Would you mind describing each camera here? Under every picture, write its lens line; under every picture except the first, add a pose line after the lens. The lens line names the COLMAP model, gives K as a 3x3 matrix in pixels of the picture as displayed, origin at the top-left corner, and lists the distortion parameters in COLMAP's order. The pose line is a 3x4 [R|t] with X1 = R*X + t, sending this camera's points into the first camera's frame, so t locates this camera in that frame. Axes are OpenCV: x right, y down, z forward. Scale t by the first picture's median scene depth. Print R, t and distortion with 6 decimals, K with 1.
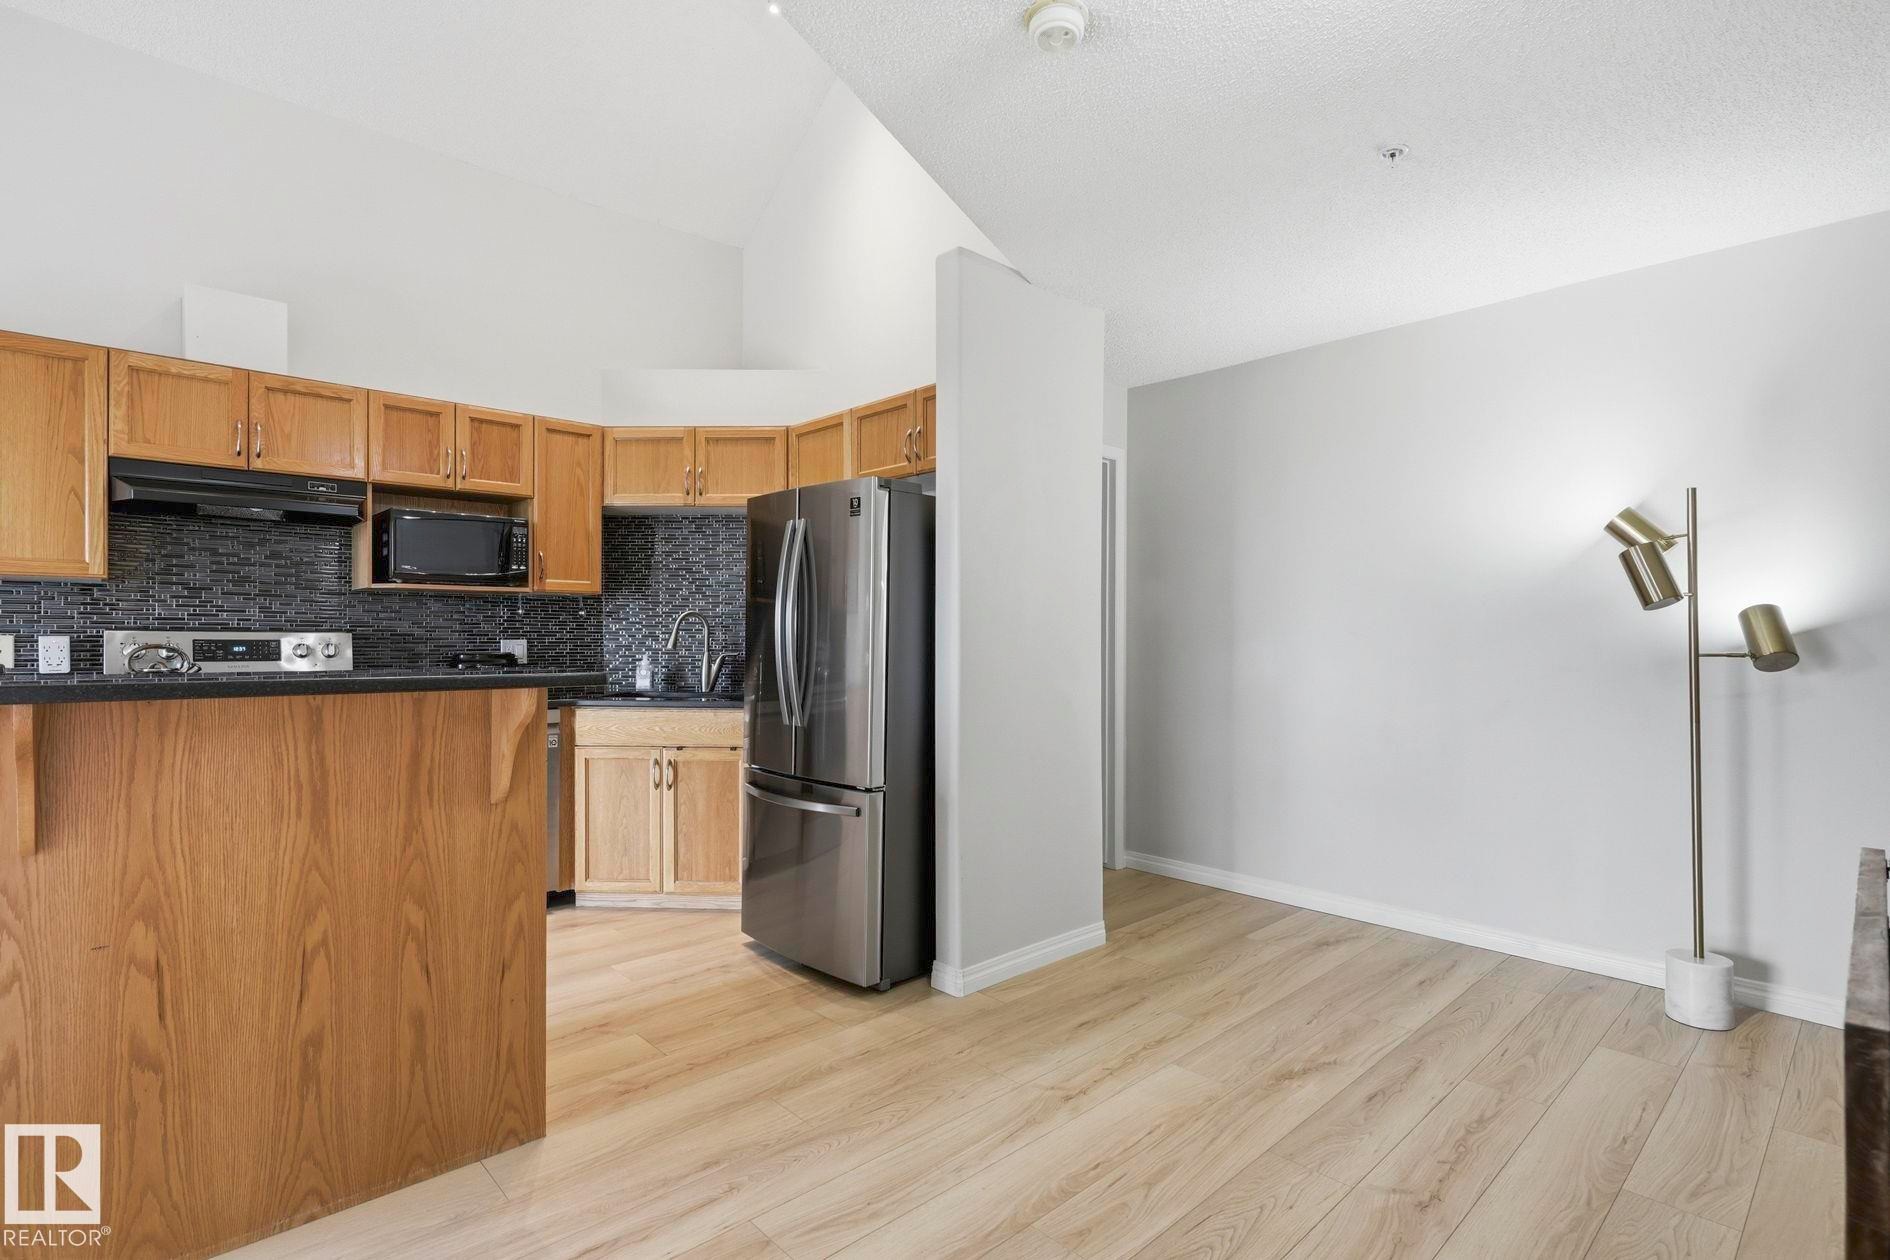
lens RADIAL K [[902.7, 0, 943.8], [0, 902.7, 639.4], [0, 0, 1]] dist [-0.010429, 0.001654]
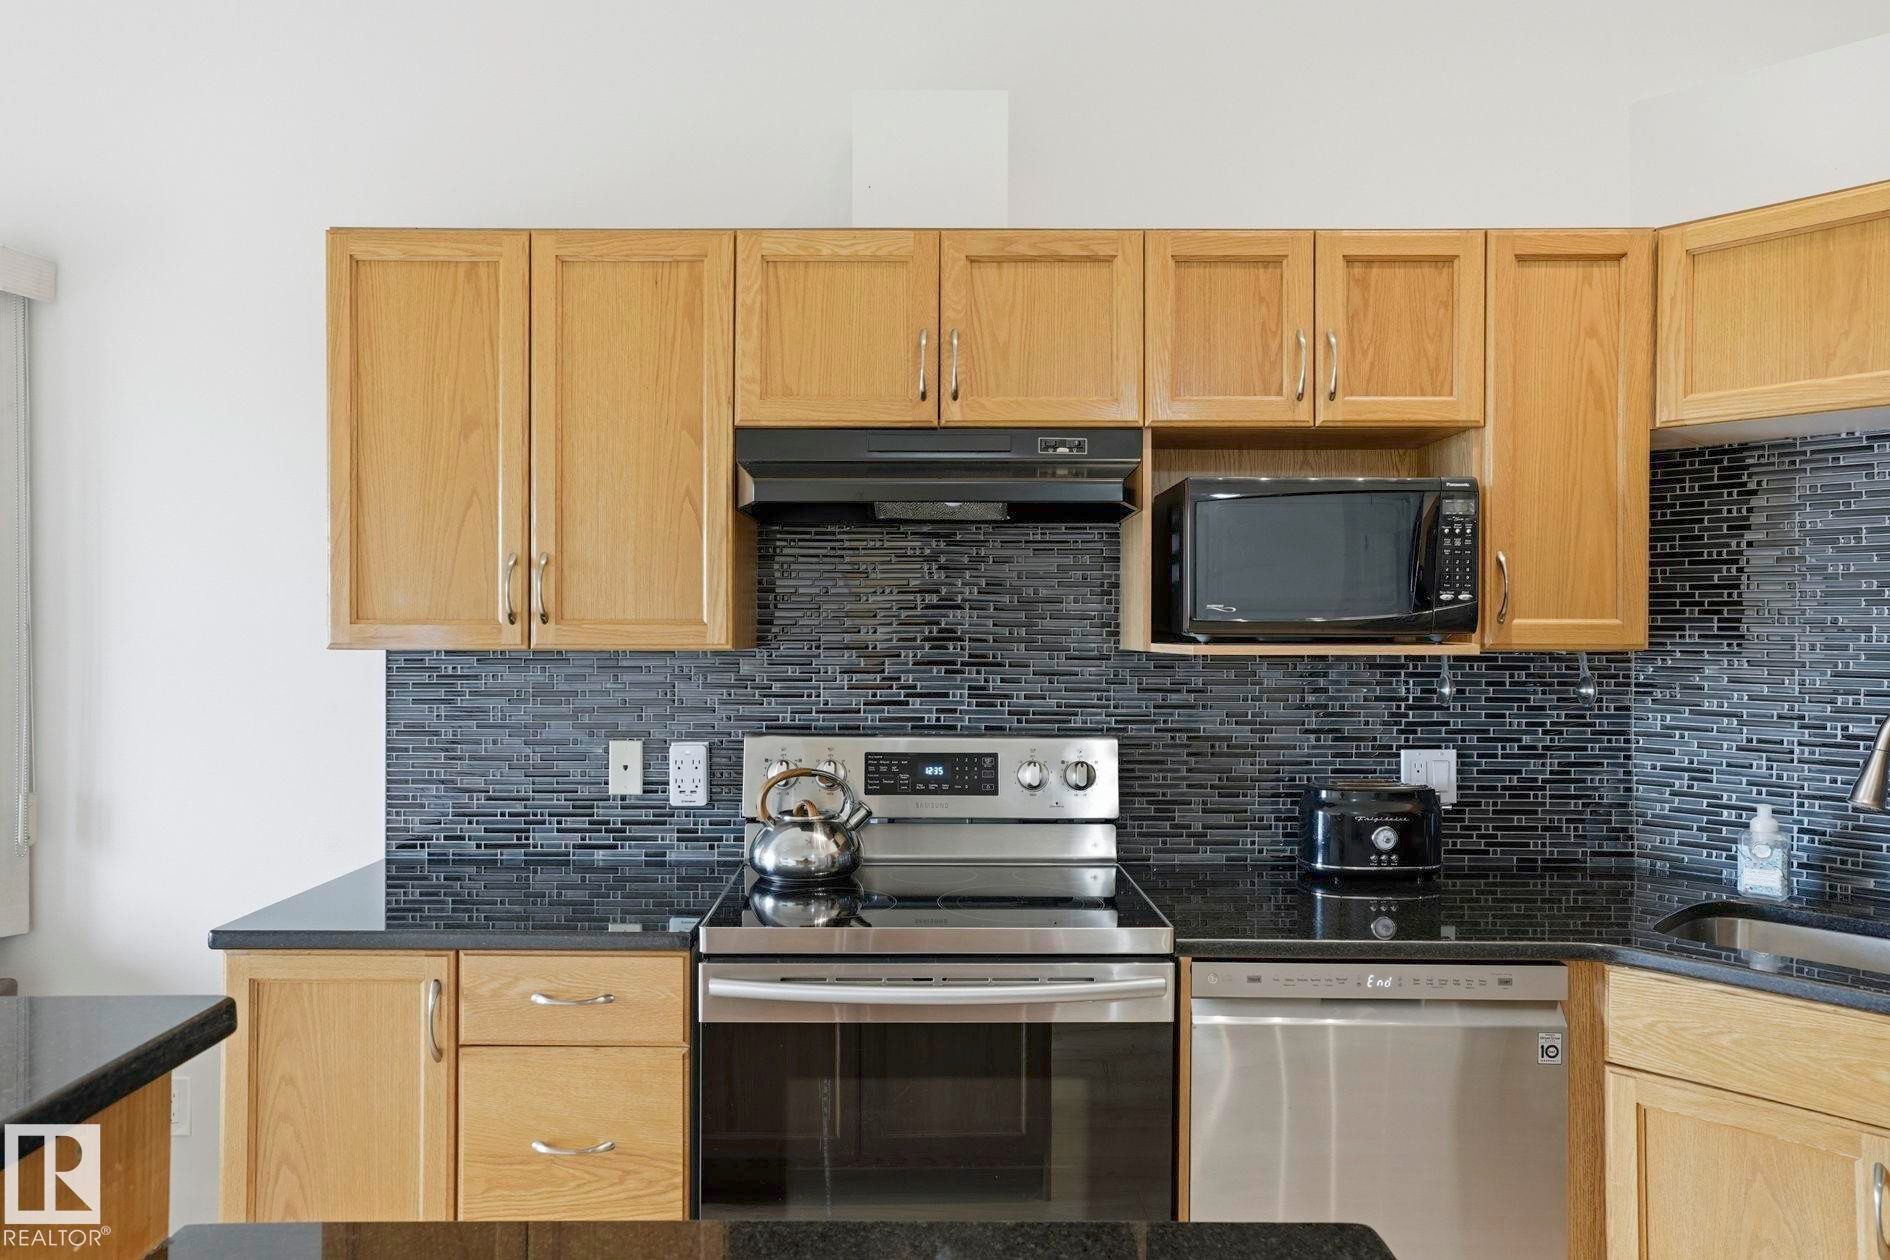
lens RADIAL K [[1250.3, 0, 940.2], [0, 1250.3, 639.3], [0, 0, 1]] dist [-0.009787, 0.005040]
pose [[0.726886, 0.003470, -0.686750, -0.270731], [-0.002465, 0.999994, 0.002444, -0.065829], [0.686754, -0.000084, 0.726890, 0.454255]]
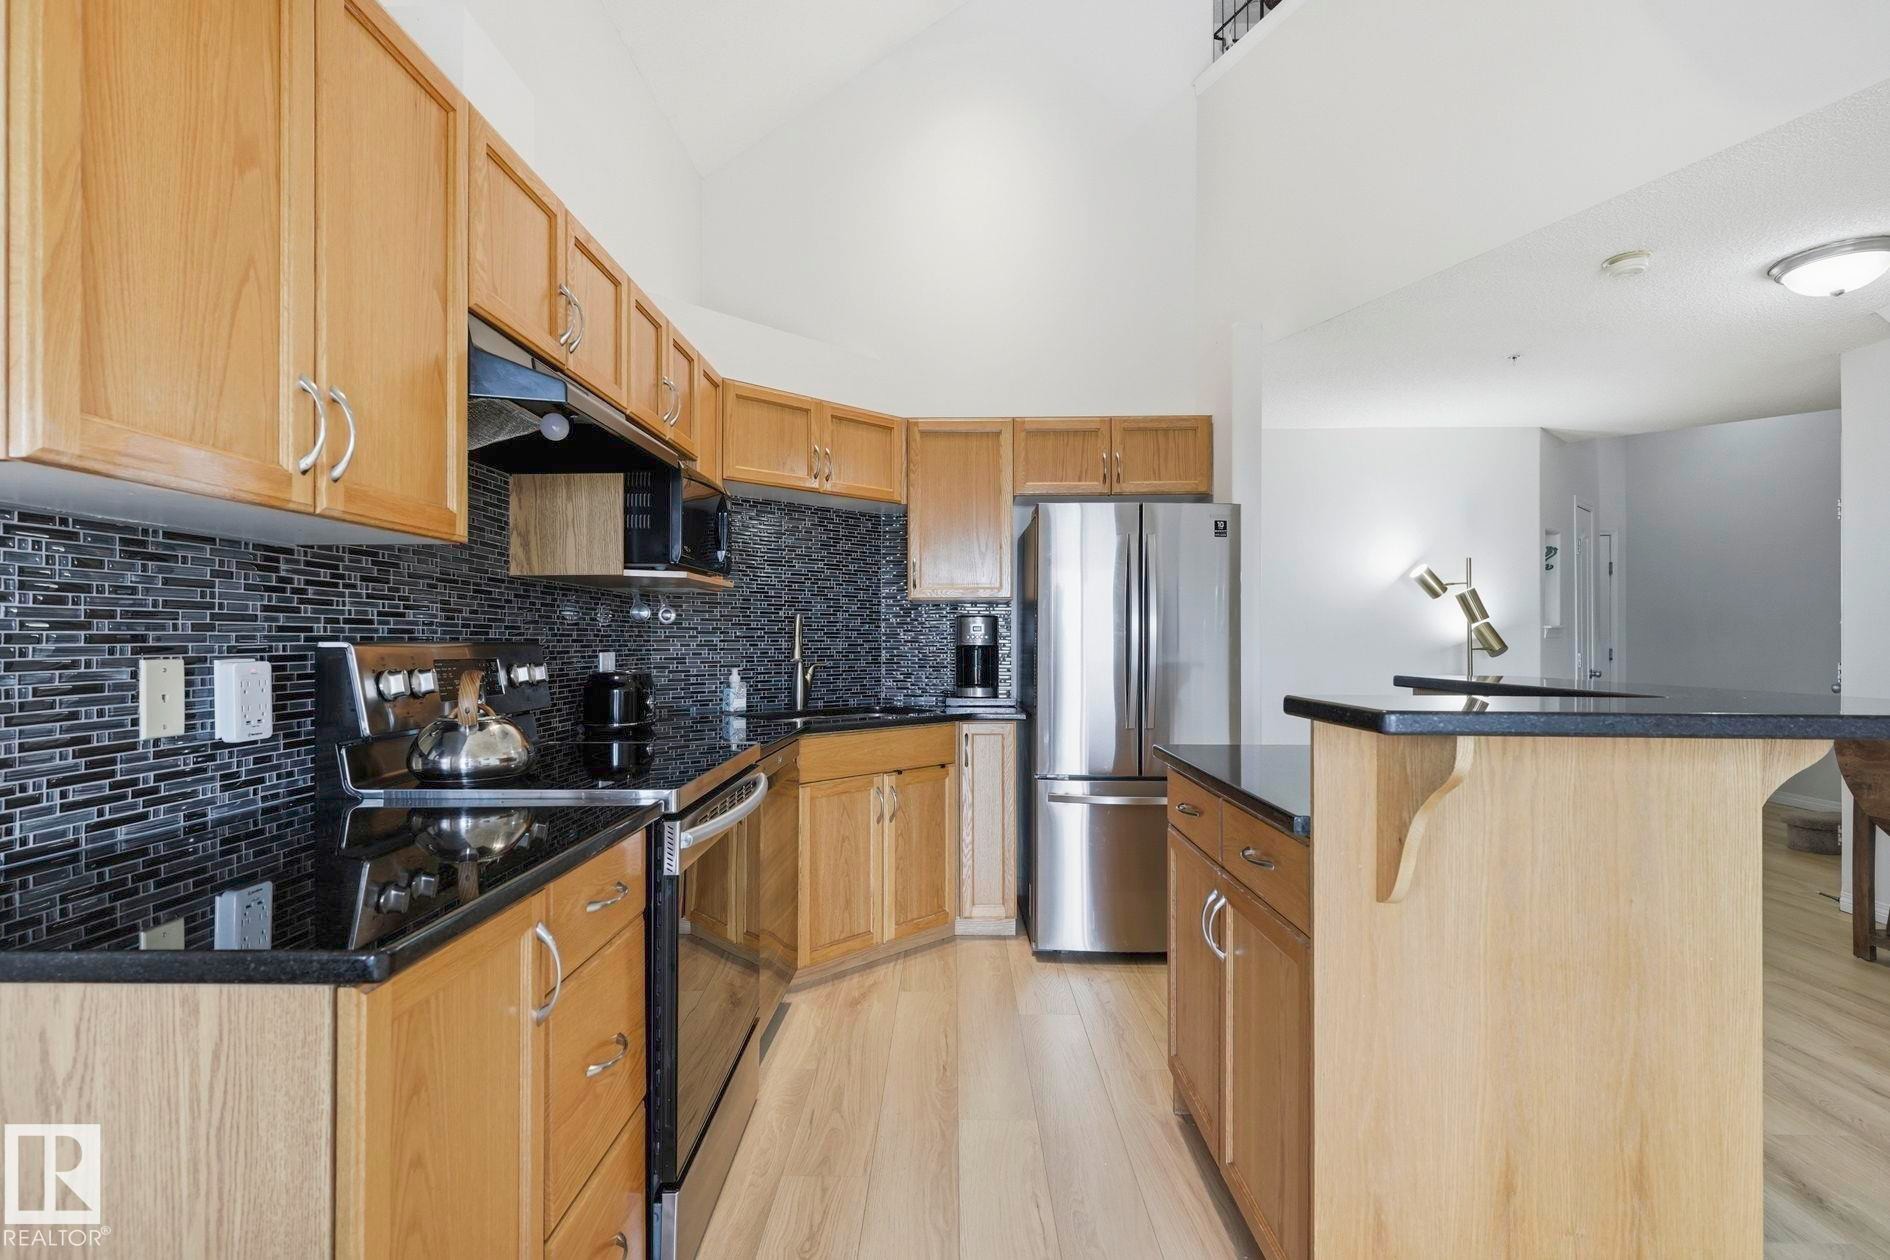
lens RADIAL K [[902.7, 0, 939.7], [0, 902.7, 637.5], [0, 0, 1]] dist [-0.010429, 0.001654]
pose [[0.696536, -0.005223, 0.717503, -0.949529], [0.008748, 0.999961, -0.001213, -0.009528], [-0.717469, 0.007122, 0.696554, 0.379876]]
